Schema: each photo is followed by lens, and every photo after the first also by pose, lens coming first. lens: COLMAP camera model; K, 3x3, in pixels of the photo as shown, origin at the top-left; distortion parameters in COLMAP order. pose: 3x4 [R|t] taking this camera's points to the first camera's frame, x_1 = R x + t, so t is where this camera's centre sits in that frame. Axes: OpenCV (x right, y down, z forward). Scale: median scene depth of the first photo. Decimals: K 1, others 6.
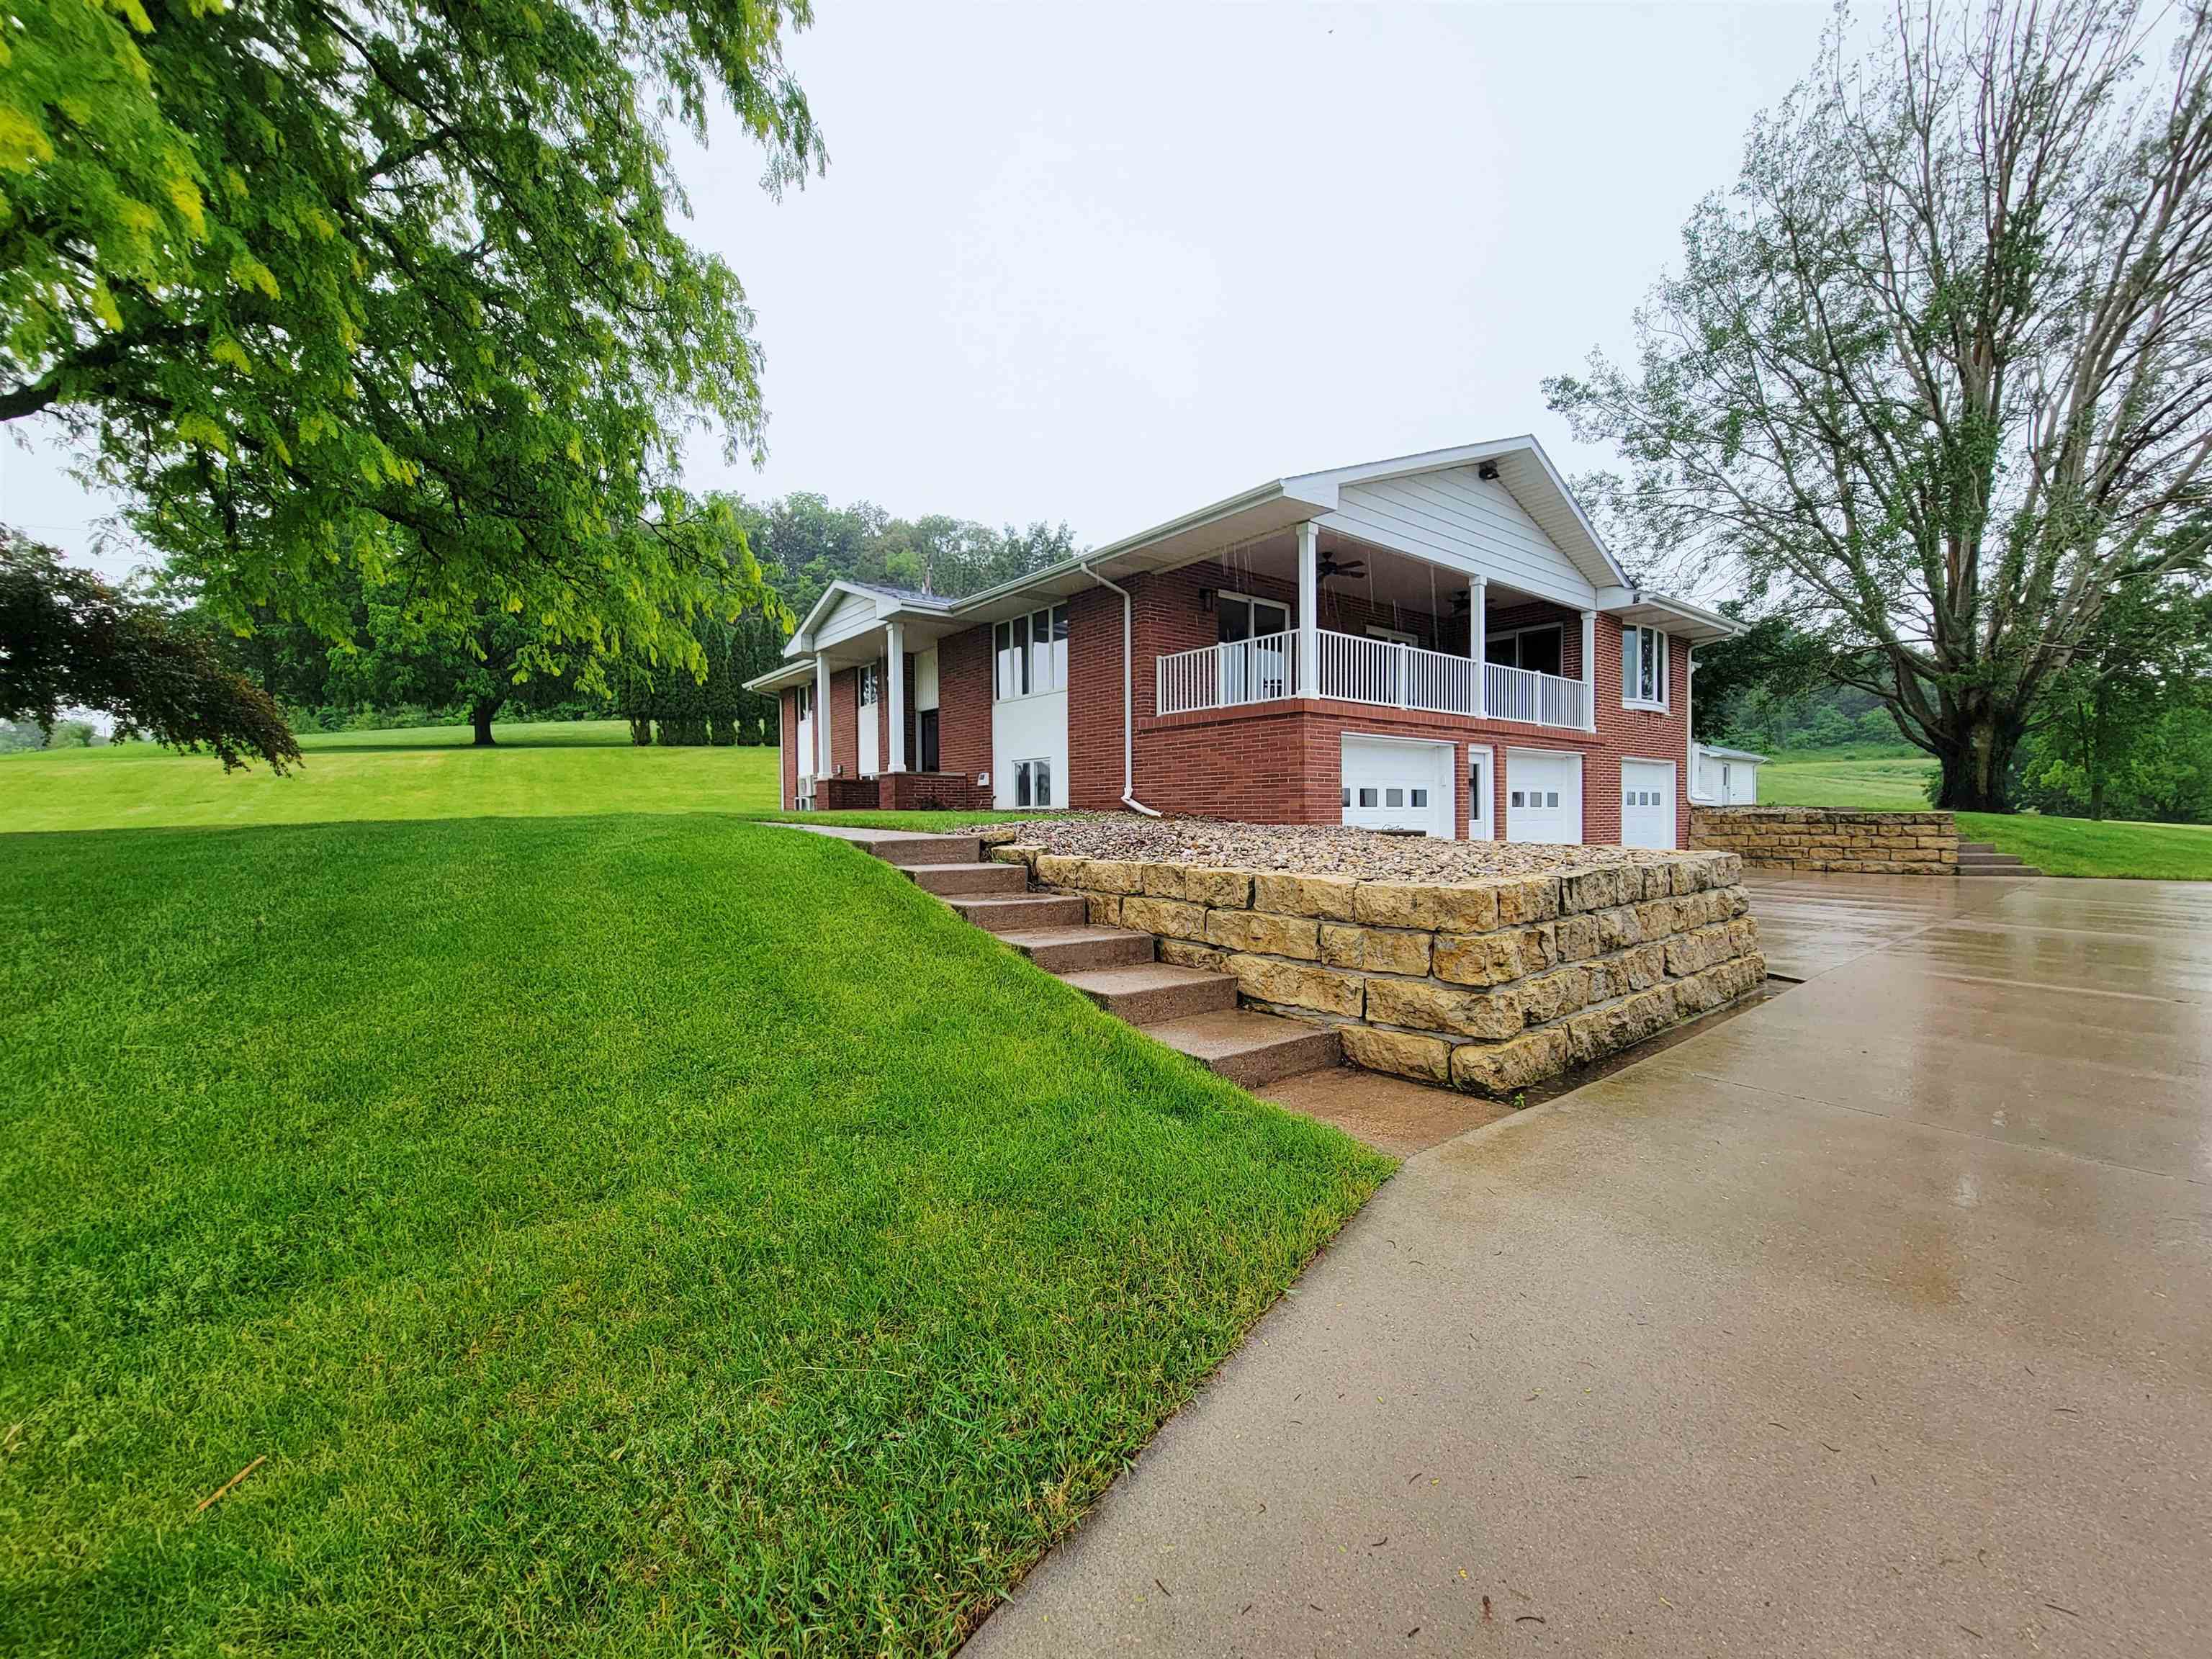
lens RADIAL K [[897.1, 0, 1112.1], [0, 897.1, 829.1], [0, 0, 1]] dist [-0.001764, 0.000800]
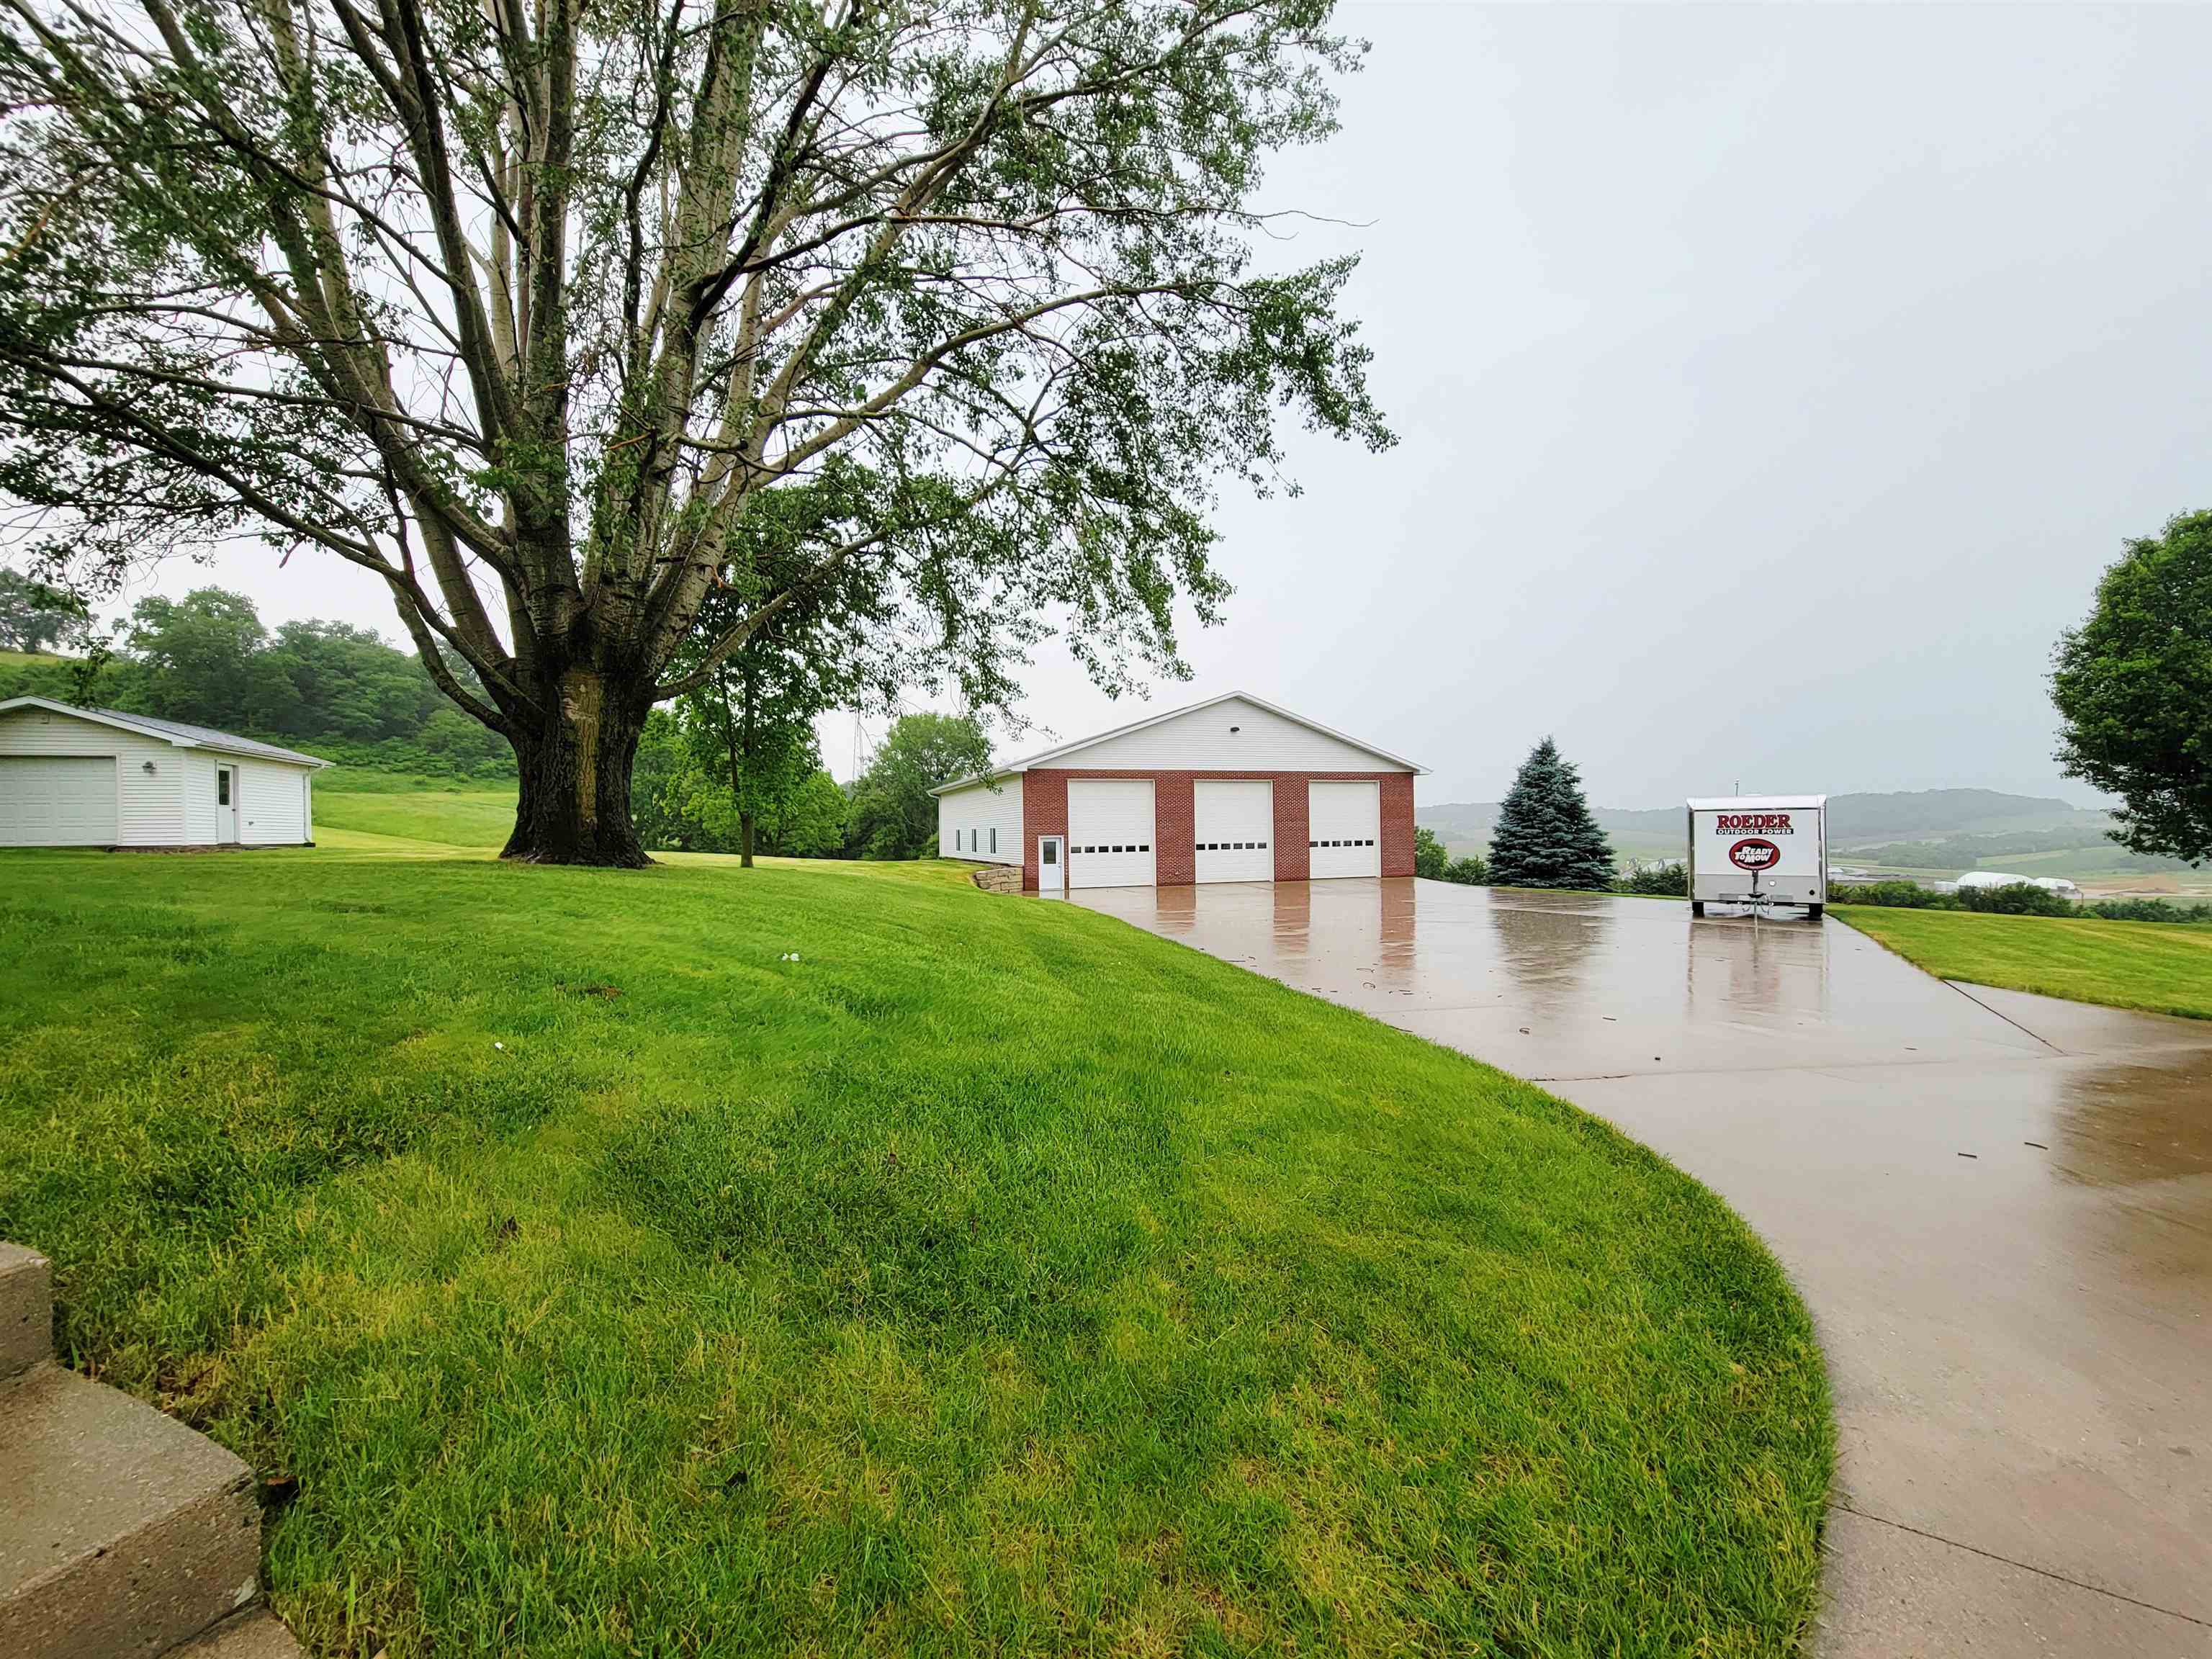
lens RADIAL K [[897.1, 0, 1100.8], [0, 897.1, 836.3], [0, 0, 1]] dist [-0.001764, 0.000800]
pose [[0.328581, -0.001637, 0.944475, 0.937642], [0.027948, 0.999577, -0.007990, -0.031846], [-0.944062, 0.029022, 0.328487, 0.903136]]
